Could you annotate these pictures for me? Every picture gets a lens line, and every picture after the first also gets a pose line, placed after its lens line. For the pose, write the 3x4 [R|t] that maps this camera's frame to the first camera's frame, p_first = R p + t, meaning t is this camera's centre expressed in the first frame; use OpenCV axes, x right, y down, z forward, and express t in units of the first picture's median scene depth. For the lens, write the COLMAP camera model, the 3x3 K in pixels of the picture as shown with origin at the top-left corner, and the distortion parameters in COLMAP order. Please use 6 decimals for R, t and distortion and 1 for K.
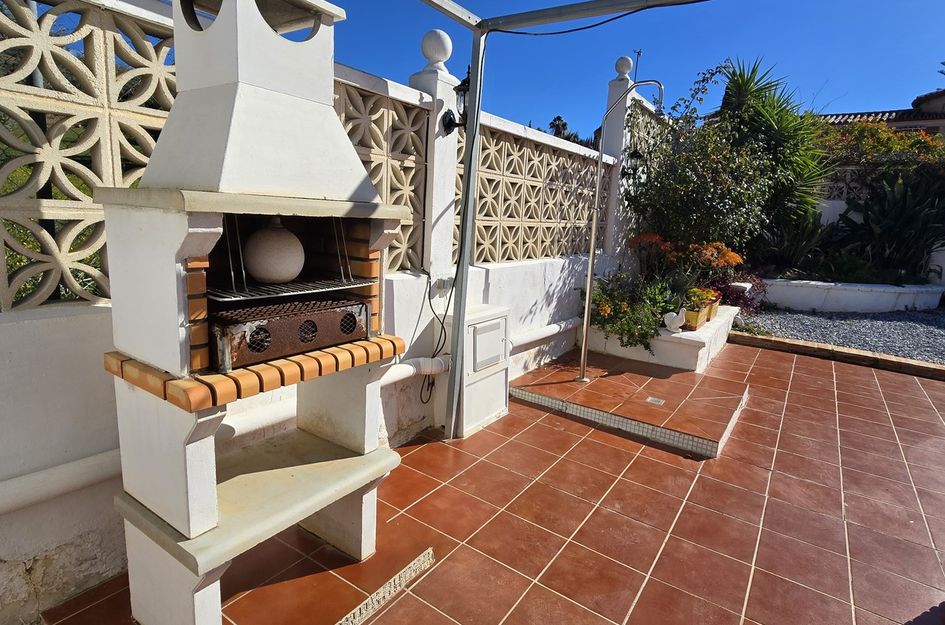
lens RADIAL K [[505.3, 0, 469.5], [0, 505.3, 311.4], [0, 0, 1]] dist [0.001308, -0.003546]
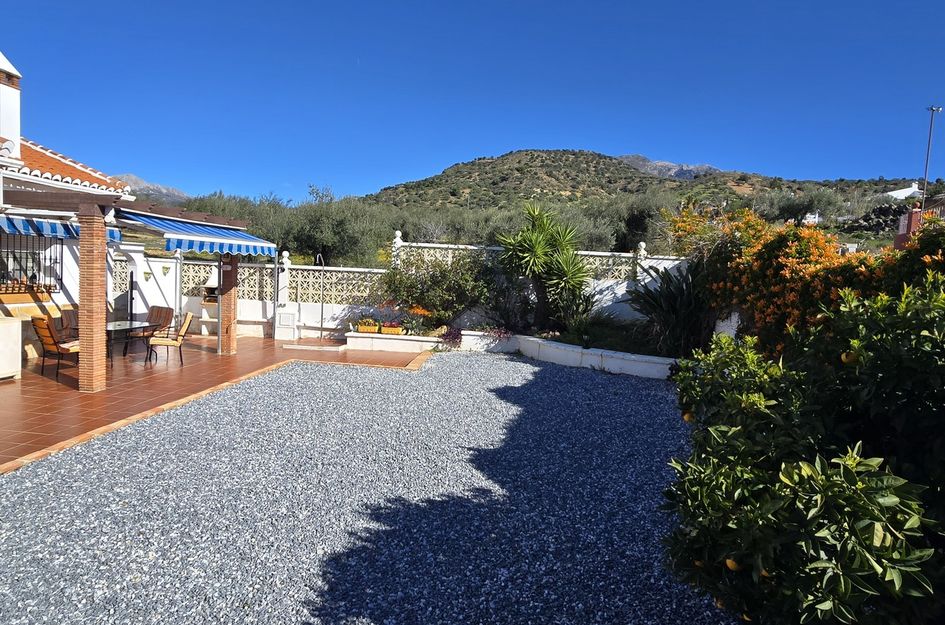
lens RADIAL K [[542.6, 0, 476.2], [0, 542.6, 312.5], [0, 0, 1]] dist [-0.001513, -0.001493]
pose [[0.489308, 0.028699, -0.871638, 5.327055], [-0.187556, 0.979535, -0.073036, 0.043669], [0.851704, 0.199219, 0.484677, 0.178305]]
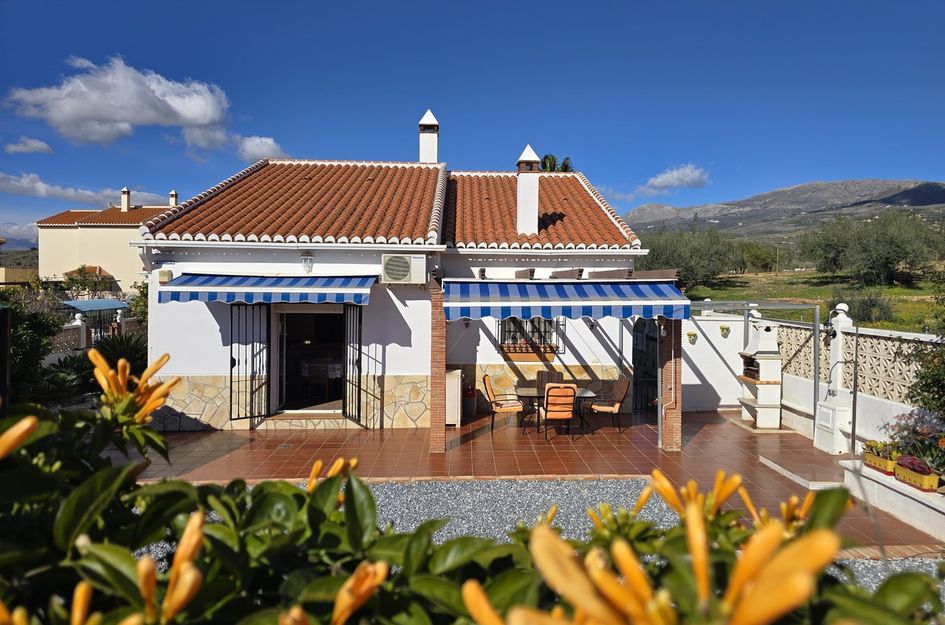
lens RADIAL K [[632.3, 0, 480.7], [0, 632.3, 296.4], [0, 0, 1]] dist [0.057890, -0.040921]
pose [[-0.807209, -0.050318, -0.588117, 3.774636], [-0.161501, 0.977168, 0.138061, -0.774965], [0.567742, 0.206426, -0.796905, 2.765437]]
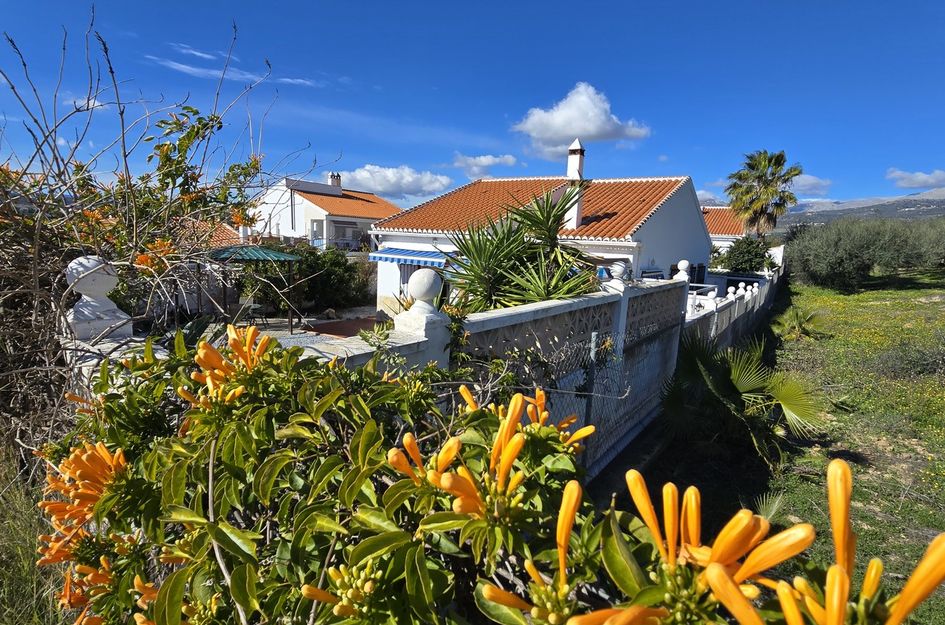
lens RADIAL K [[475.4, 0, 463.2], [0, 475.4, 311.1], [0, 0, 1]] dist [-0.004228, 0.005026]
pose [[-0.994028, -0.107158, 0.020614, 1.710839], [-0.094253, 0.938316, 0.332685, -1.441482], [-0.054992, 0.328755, -0.942813, 4.550318]]
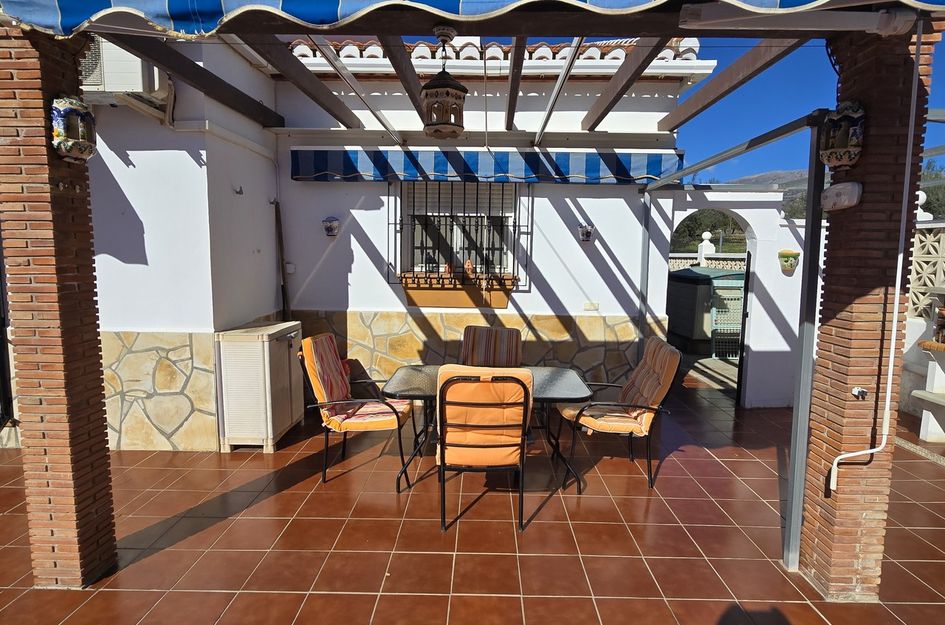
lens RADIAL K [[505.3, 0, 473.9], [0, 505.3, 309.7], [0, 0, 1]] dist [0.001308, -0.003546]
pose [[-0.832304, -0.008311, -0.554257, 1.705714], [-0.163438, 0.959118, 0.231044, -0.151067], [0.529678, 0.282886, -0.799636, 0.882625]]
